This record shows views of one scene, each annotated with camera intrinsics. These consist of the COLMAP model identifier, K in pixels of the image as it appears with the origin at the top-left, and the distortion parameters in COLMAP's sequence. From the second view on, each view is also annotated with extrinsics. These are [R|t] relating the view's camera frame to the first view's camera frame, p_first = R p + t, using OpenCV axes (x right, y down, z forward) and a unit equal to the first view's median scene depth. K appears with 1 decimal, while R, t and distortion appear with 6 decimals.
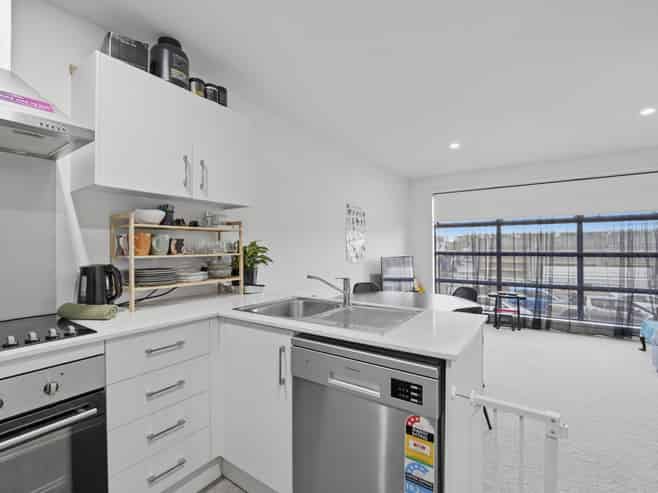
lens RADIAL K [[322.3, 0, 329.3], [0, 322.3, 239.2], [0, 0, 1]] dist [-0.001559, -0.000097]
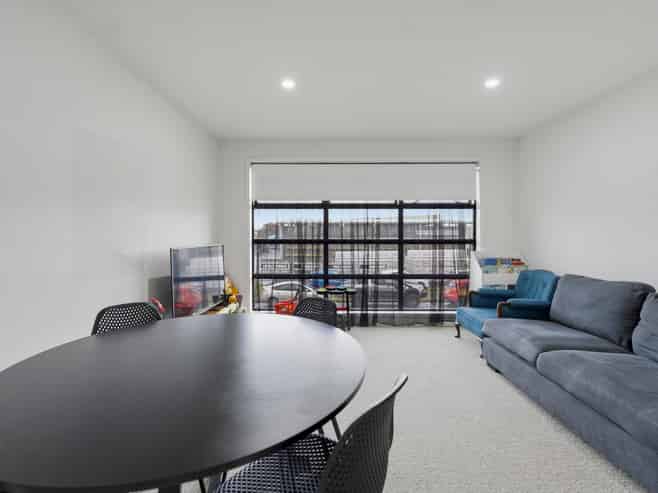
lens RADIAL K [[322.3, 0, 329.3], [0, 322.3, 239.2], [0, 0, 1]] dist [-0.001559, -0.000097]
pose [[0.838732, -0.004566, 0.544526, 0.074593], [-0.016443, 0.999296, 0.033707, 0.010911], [-0.544296, -0.037225, 0.838067, 0.304177]]
